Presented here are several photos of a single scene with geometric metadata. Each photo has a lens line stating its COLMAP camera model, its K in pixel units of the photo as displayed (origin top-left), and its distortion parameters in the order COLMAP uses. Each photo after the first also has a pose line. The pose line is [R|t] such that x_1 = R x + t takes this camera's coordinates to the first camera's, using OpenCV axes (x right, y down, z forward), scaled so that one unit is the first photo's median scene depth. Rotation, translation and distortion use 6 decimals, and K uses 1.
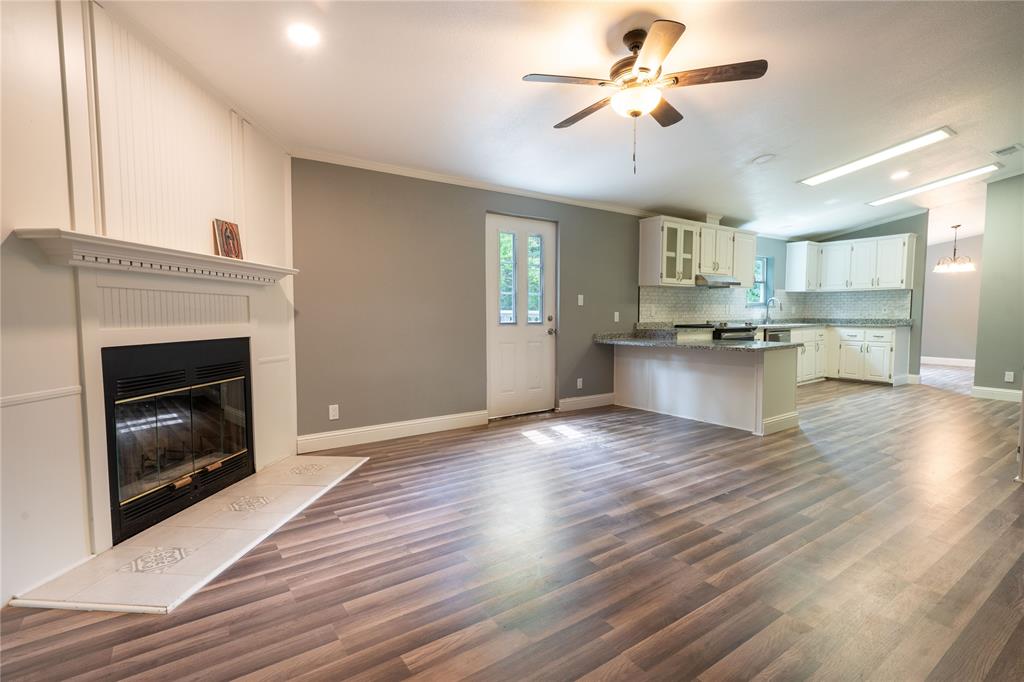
lens RADIAL K [[467.6, 0, 503.4], [0, 467.6, 340.6], [0, 0, 1]] dist [-0.000272, 0.002030]
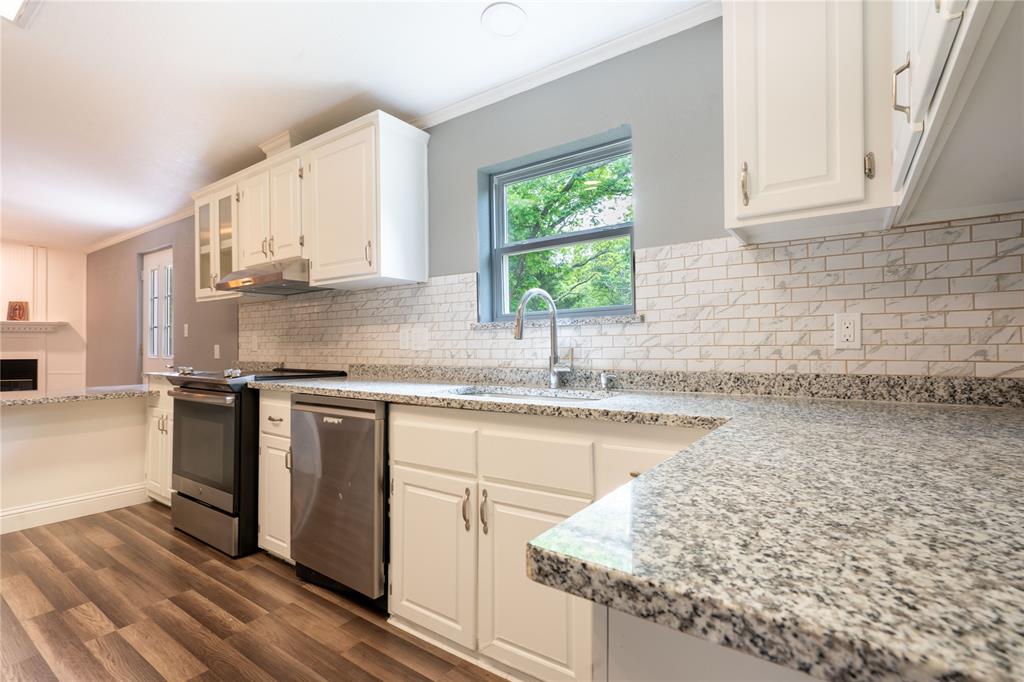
lens RADIAL K [[467.6, 0, 516.5], [0, 467.6, 341.2], [0, 0, 1]] dist [-0.000272, 0.002030]
pose [[0.366349, -0.006385, -0.930456, 1.324325], [-0.049383, 0.998434, -0.026295, -0.087273], [0.929166, 0.055582, 0.365460, 1.437917]]
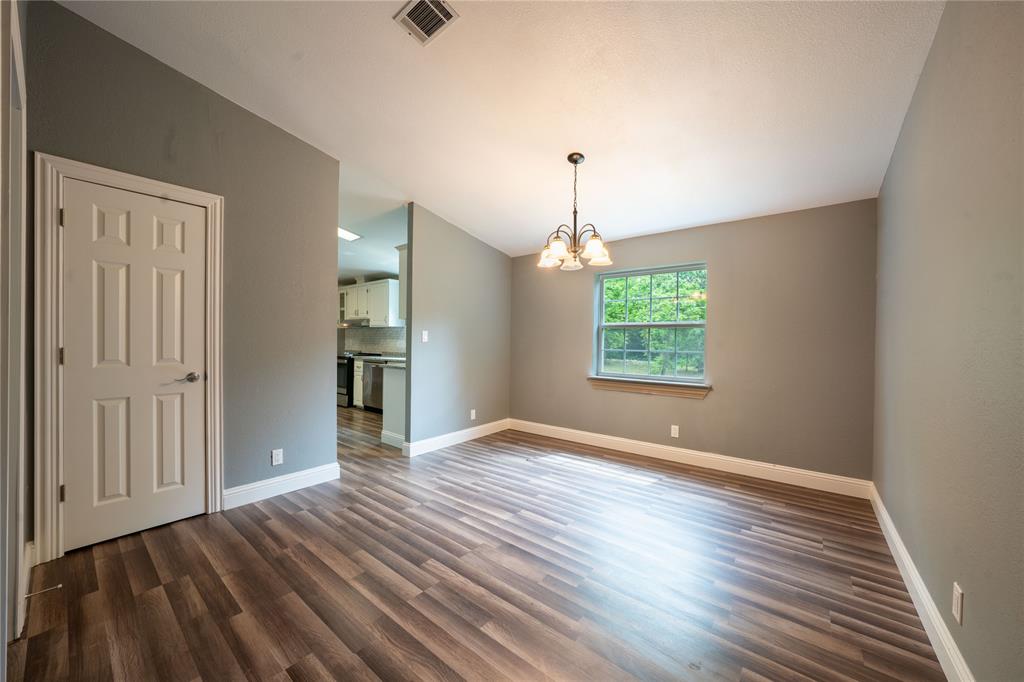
lens RADIAL K [[372.8, 0, 495.2], [0, 372.8, 346.6], [0, 0, 1]] dist [-0.000237, -0.000052]
pose [[0.268865, 0.011888, -0.963104, 2.245181], [-0.076590, 0.997021, -0.009075, -0.105716], [0.960128, 0.076204, 0.268975, 1.494617]]
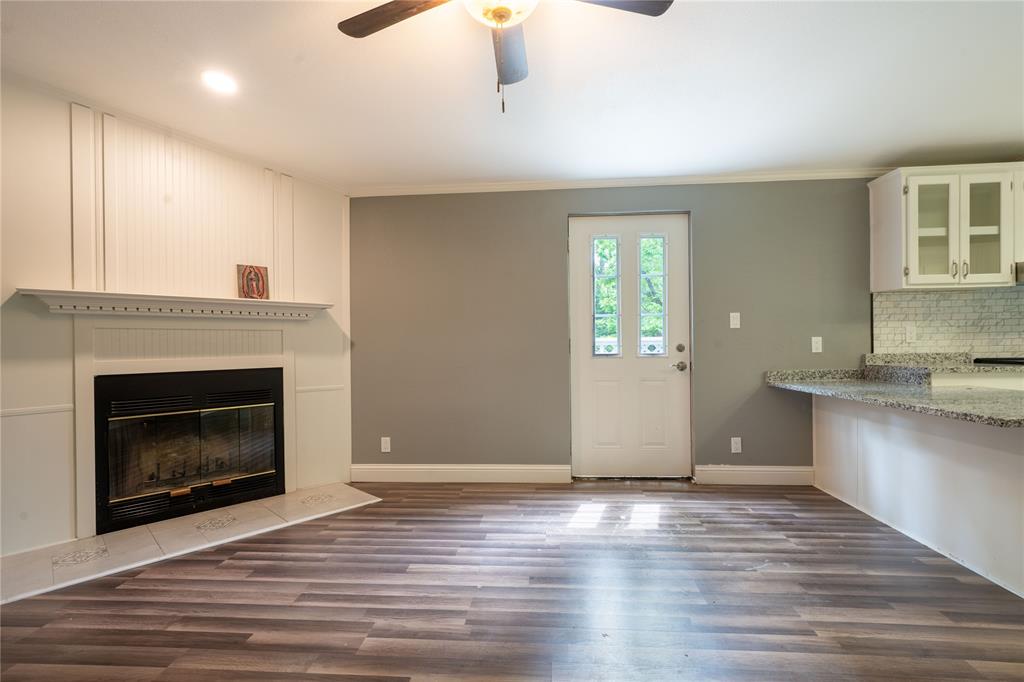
lens RADIAL K [[467.6, 0, 516.5], [0, 467.6, 342.3], [0, 0, 1]] dist [-0.000272, 0.002030]
pose [[0.785276, -0.008991, -0.619080, 0.388587], [-0.023055, 0.998776, -0.043750, -0.021460], [0.618716, 0.048629, 0.784108, 0.324403]]
